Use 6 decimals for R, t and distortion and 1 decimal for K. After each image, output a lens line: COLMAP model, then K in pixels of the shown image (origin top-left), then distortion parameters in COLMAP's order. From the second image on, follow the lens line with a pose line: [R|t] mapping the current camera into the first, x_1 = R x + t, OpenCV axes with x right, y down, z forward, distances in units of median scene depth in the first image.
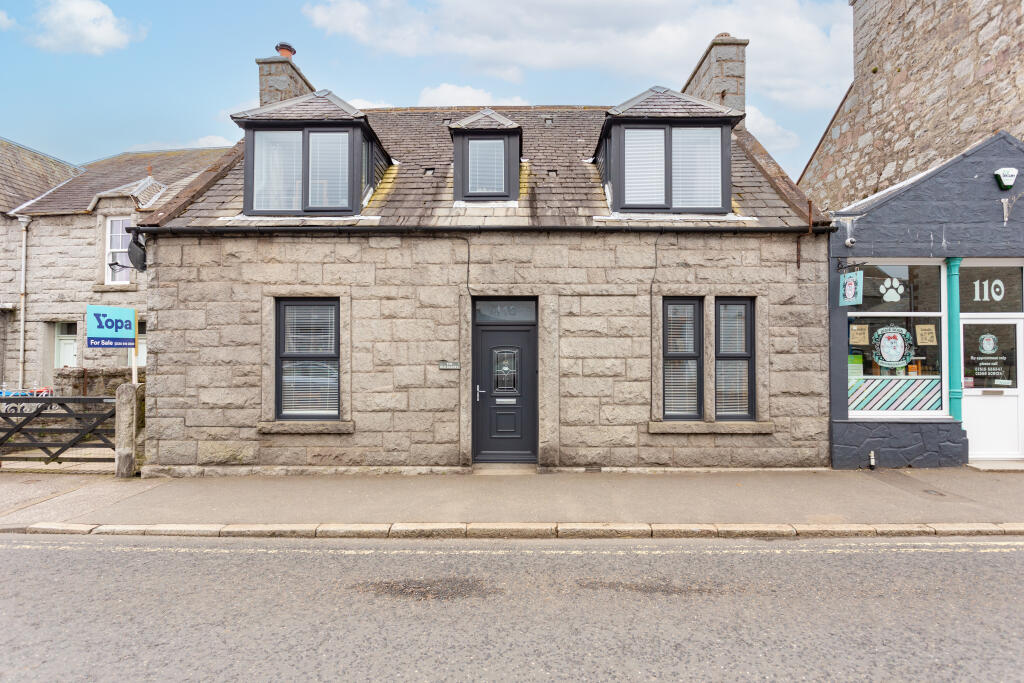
lens RADIAL K [[510.5, 0, 512.0], [0, 510.5, 341.5], [0, 0, 1]] dist [0.003705, 0.001209]
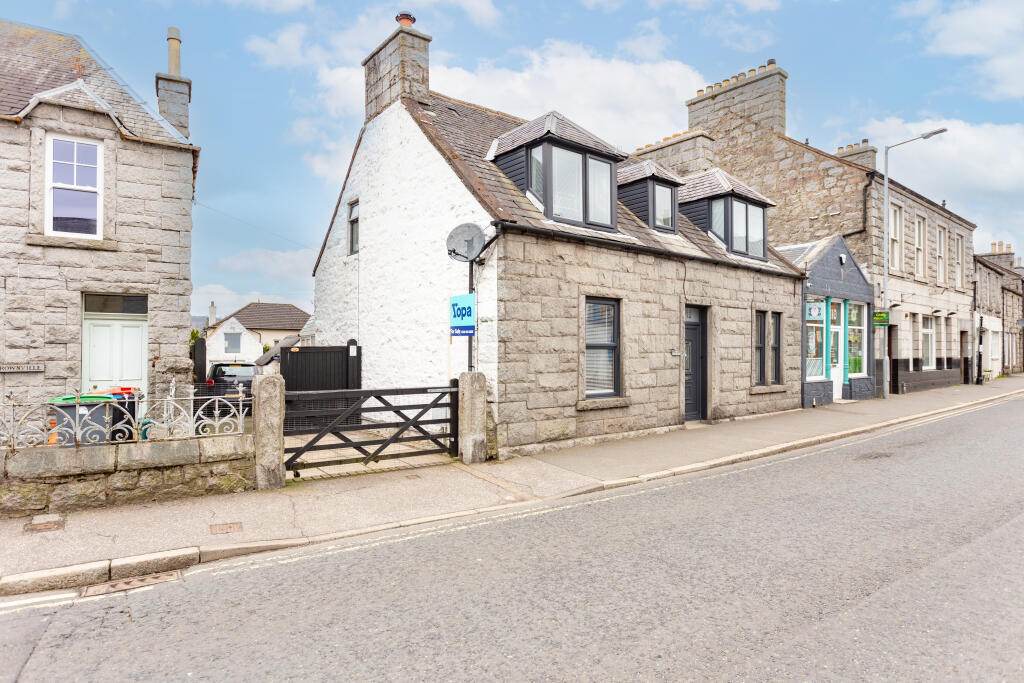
lens RADIAL K [[589.5, 0, 512.0], [0, 589.5, 341.5], [0, 0, 1]] dist [-0.010674, 0.000016]
pose [[0.765743, 0.010355, 0.643064, -1.488886], [-0.021453, 0.999725, 0.009447, 0.010324], [-0.642789, -0.021030, 0.765755, 0.060342]]
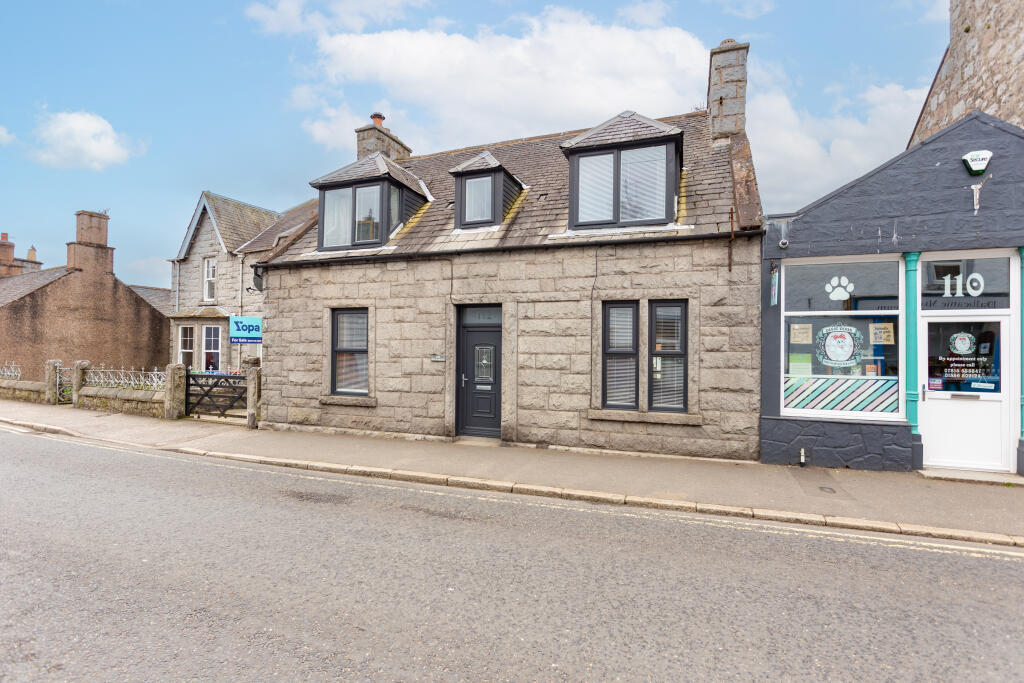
lens RADIAL K [[495.3, 0, 508.0], [0, 495.3, 337.8], [0, 0, 1]] dist [0.002266, 0.001610]
pose [[0.937666, 0.000305, -0.347537, 0.480794], [-0.000438, 1.000000, -0.000305, -0.004763], [0.347537, 0.000438, 0.937666, -0.120332]]
